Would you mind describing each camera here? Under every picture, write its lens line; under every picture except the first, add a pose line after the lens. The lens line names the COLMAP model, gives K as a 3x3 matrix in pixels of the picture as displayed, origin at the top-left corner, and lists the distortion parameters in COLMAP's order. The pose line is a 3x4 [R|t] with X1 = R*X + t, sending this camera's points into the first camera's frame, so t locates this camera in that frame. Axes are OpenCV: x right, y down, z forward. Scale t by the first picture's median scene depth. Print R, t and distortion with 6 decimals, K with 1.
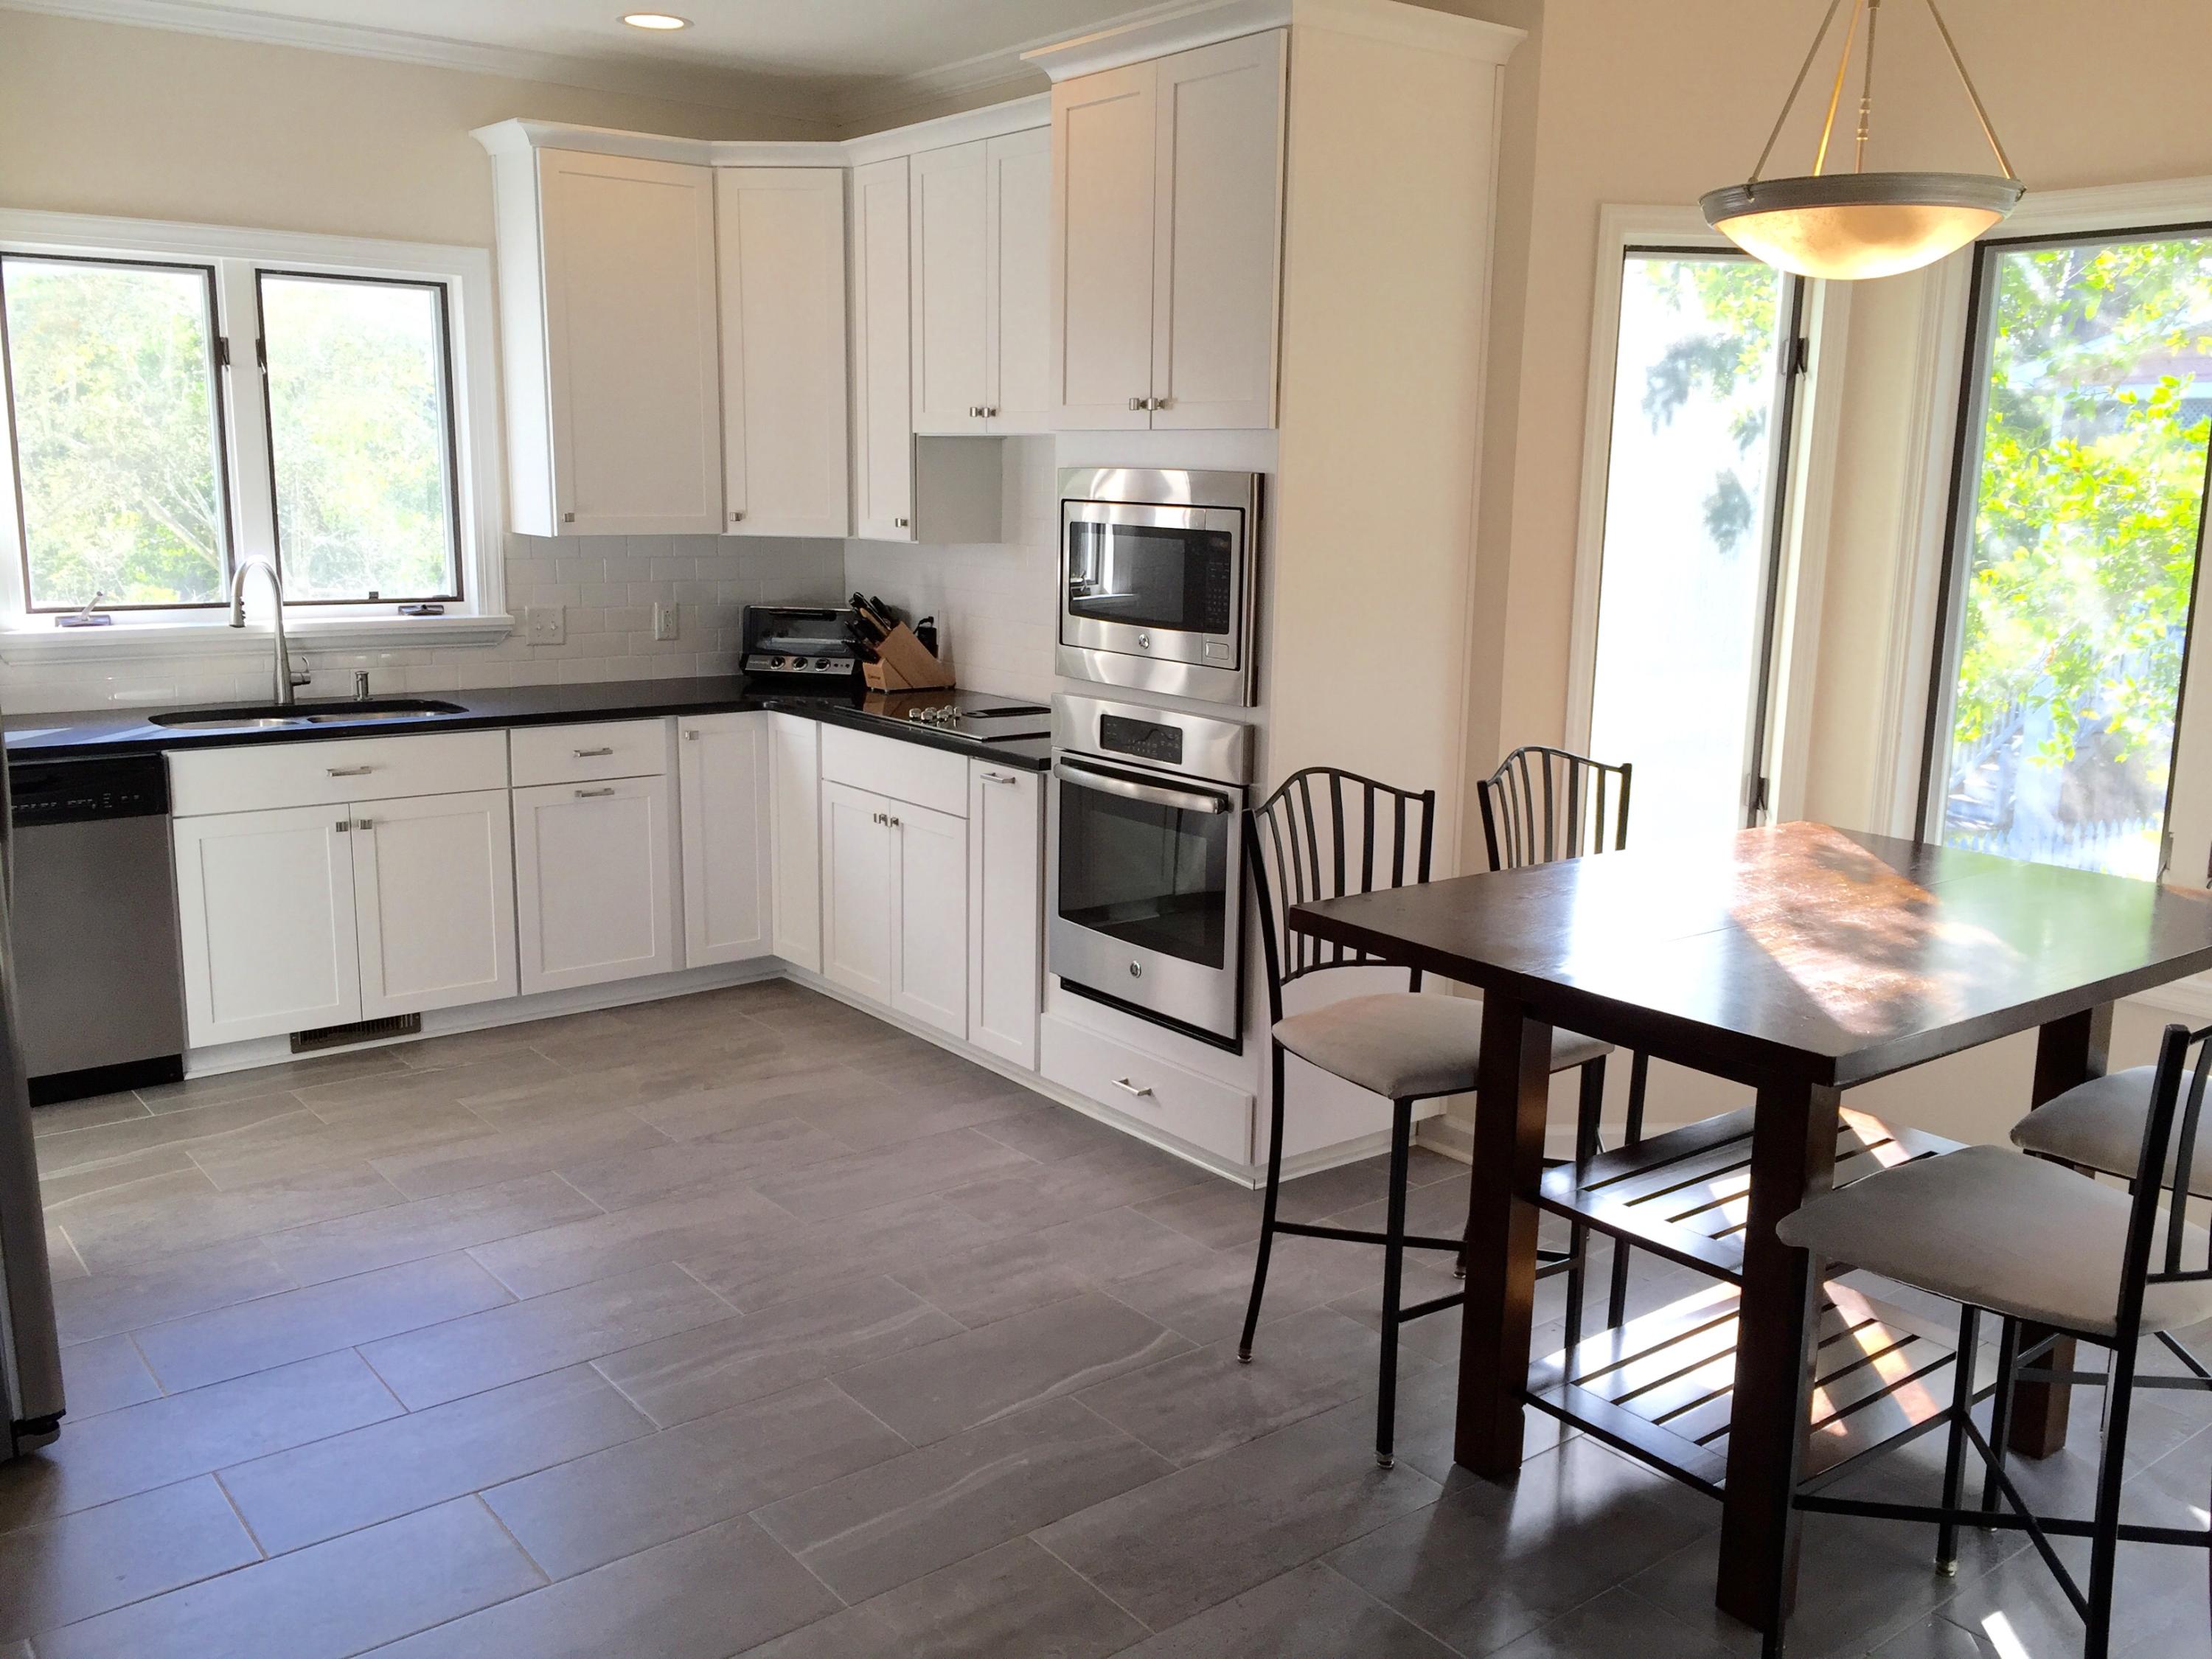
lens RADIAL K [[1891.0, 0, 1109.2], [0, 1891.0, 829.0], [0, 0, 1]] dist [0.044217, -0.031962]
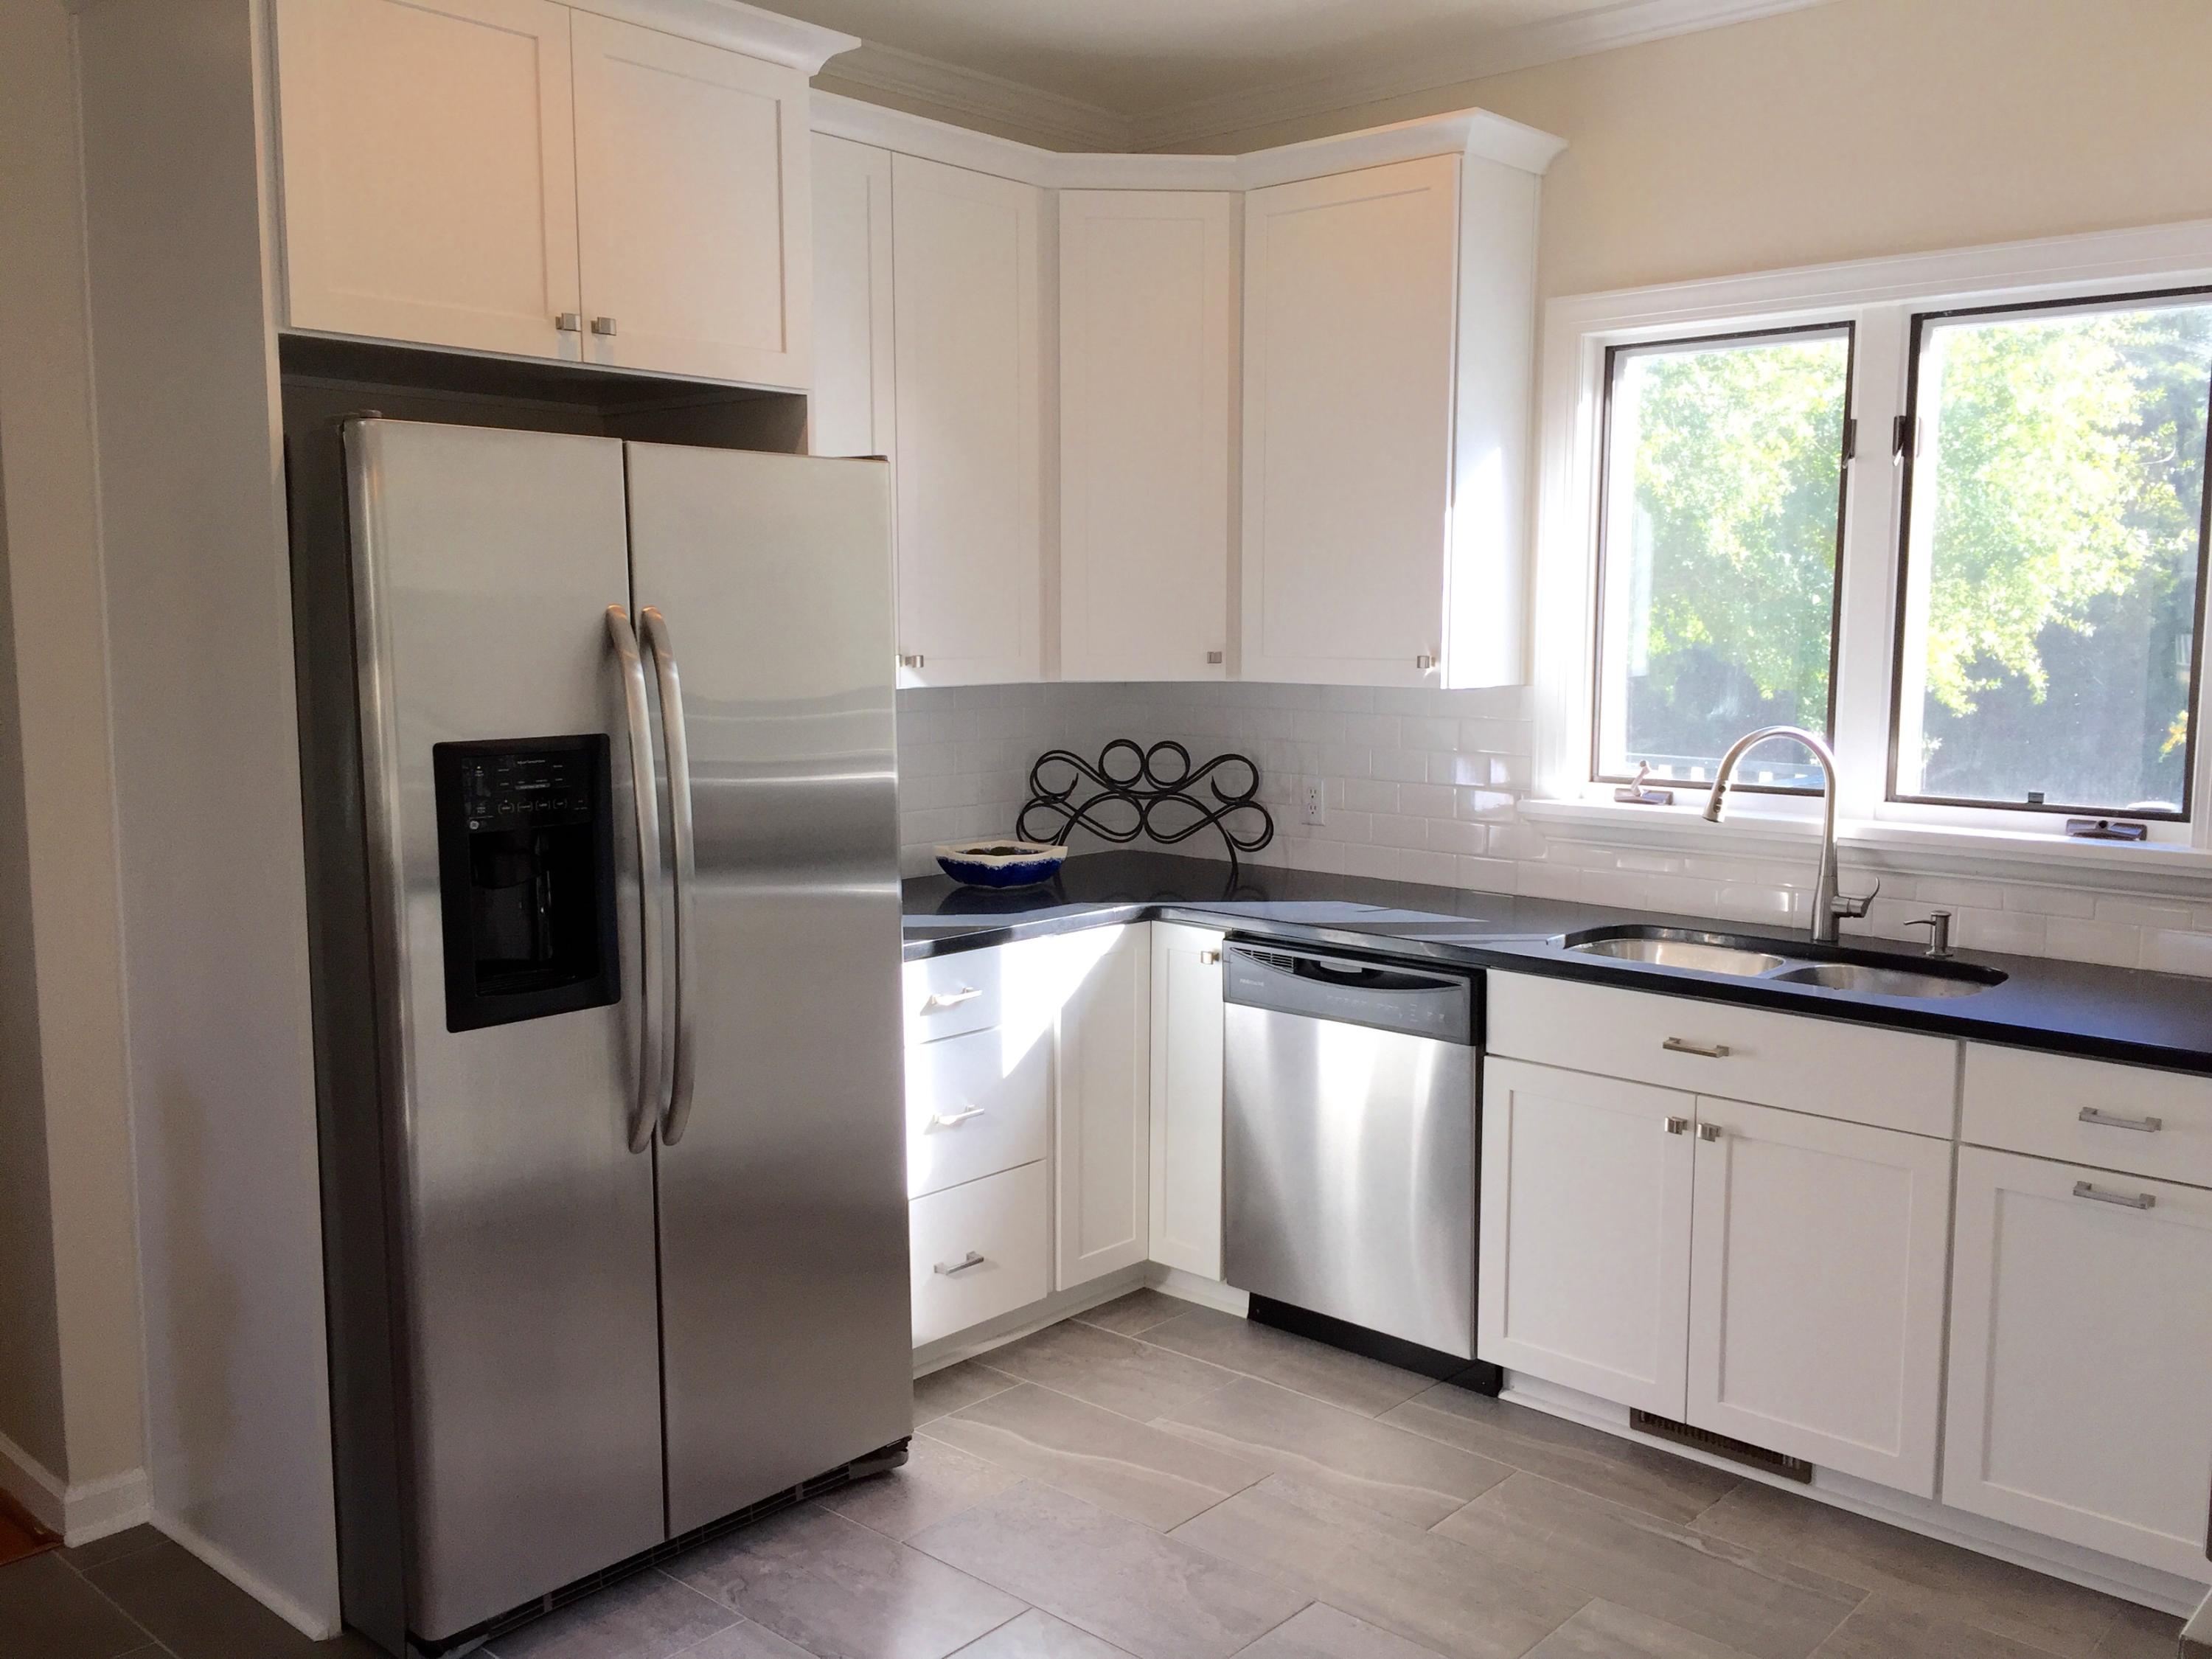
lens RADIAL K [[1891.0, 0, 1096.4], [0, 1891.0, 830.2], [0, 0, 1]] dist [0.044217, -0.031962]
pose [[0.178990, 0.098215, -0.978936, 0.190563], [-0.186470, 0.980357, 0.064263, -0.101573], [0.966018, 0.171040, 0.193789, 0.618418]]
